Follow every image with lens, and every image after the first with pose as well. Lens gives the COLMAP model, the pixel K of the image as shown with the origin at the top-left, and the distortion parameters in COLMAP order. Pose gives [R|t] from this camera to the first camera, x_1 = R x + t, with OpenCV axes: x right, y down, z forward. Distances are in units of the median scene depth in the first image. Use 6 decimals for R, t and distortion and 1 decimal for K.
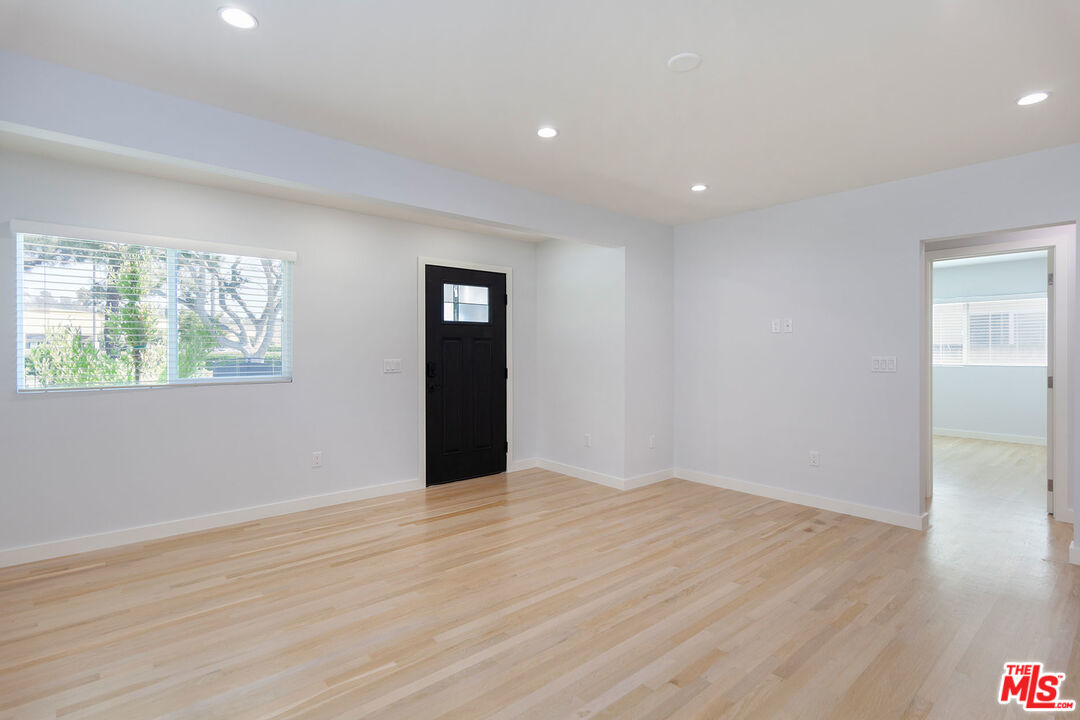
lens RADIAL K [[524.9, 0, 539.1], [0, 524.9, 350.3], [0, 0, 1]] dist [0.002137, 0.000281]
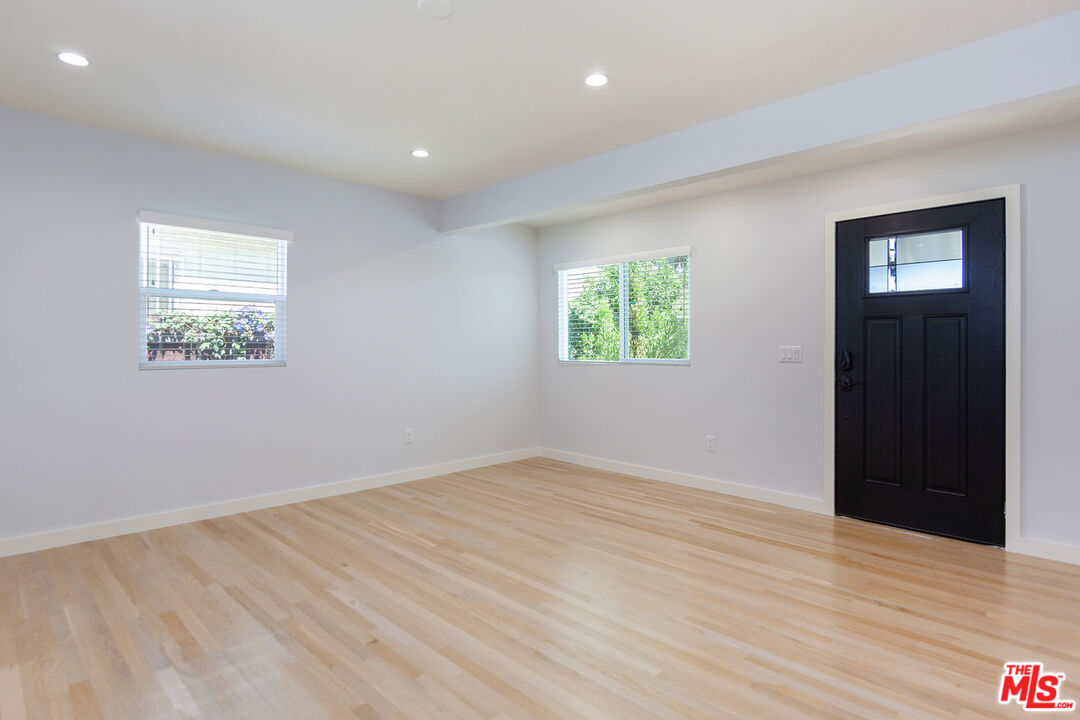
lens RADIAL K [[577.8, 0, 537.2], [0, 577.8, 344.0], [0, 0, 1]] dist [-0.003043, -0.000683]
pose [[0.063016, -0.002387, -0.998010, 0.720266], [-0.001420, 0.999996, -0.002482, 0.019110], [0.998012, 0.001574, 0.063012, 0.629312]]
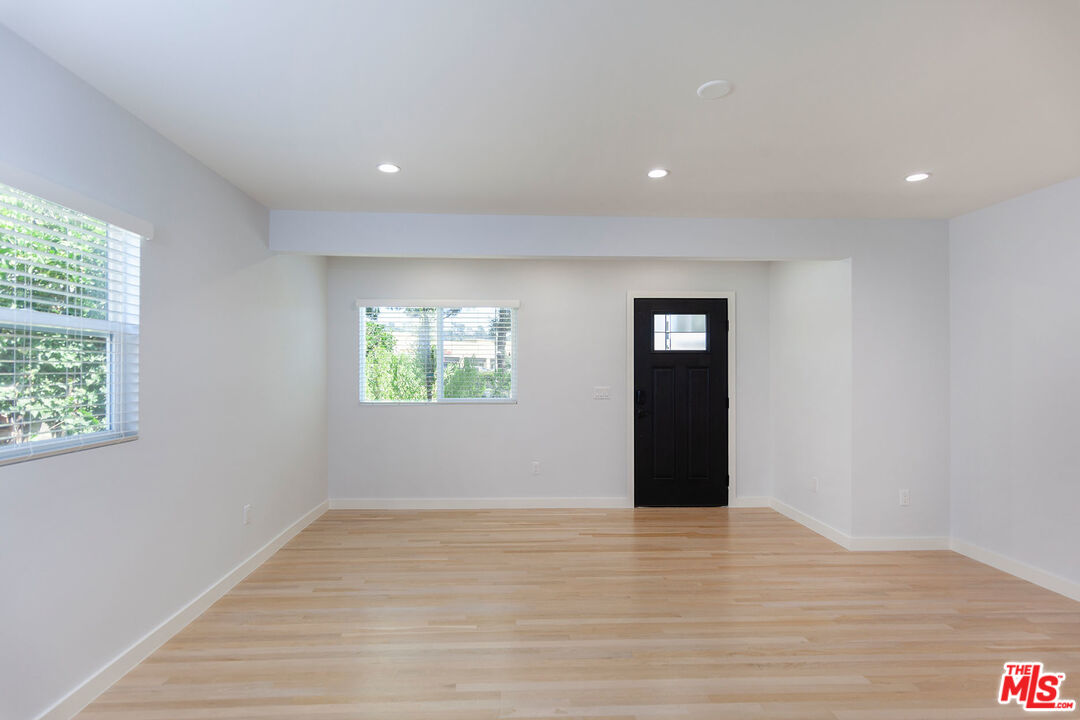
lens RADIAL K [[528.7, 0, 522.2], [0, 528.7, 364.4], [0, 0, 1]] dist [-0.001654, 0.000155]
pose [[0.780377, -0.004785, -0.625291, 0.338890], [-0.001467, 0.999954, -0.009483, -0.022508], [0.625308, 0.008317, 0.780334, 0.023158]]
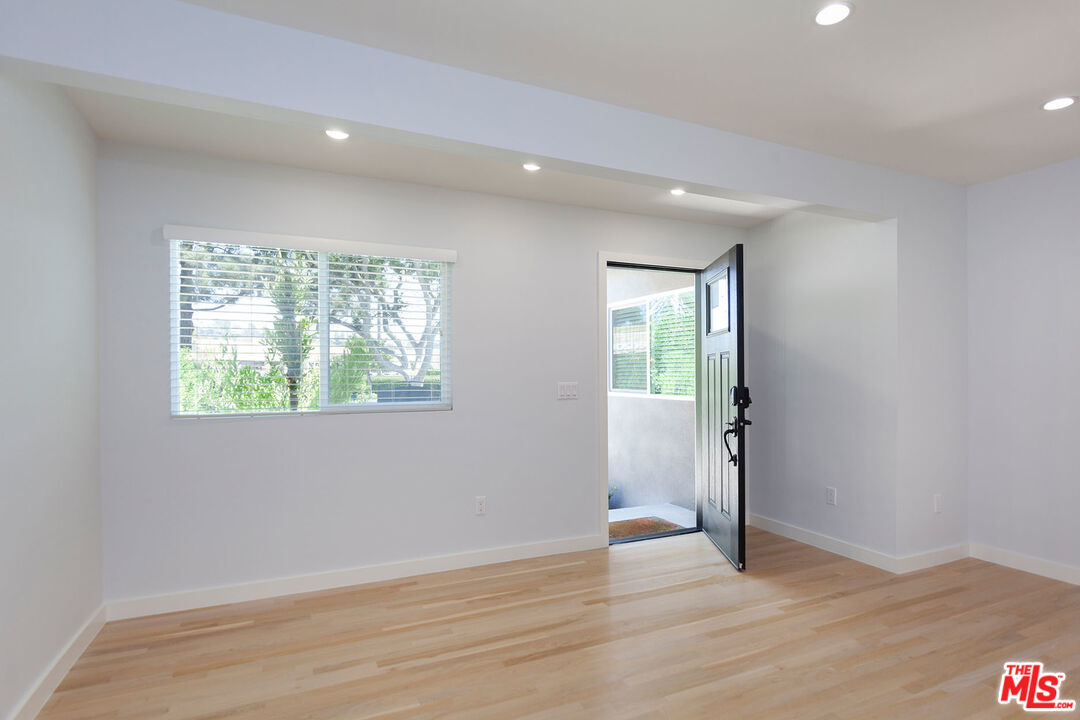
lens RADIAL K [[559.9, 0, 537.9], [0, 559.9, 374.2], [0, 0, 1]] dist [-0.003763, -0.000737]
pose [[0.960710, -0.003711, -0.277528, -0.102938], [0.004030, 0.999992, 0.000579, 0.004962], [0.277524, -0.001675, 0.960717, 0.204533]]
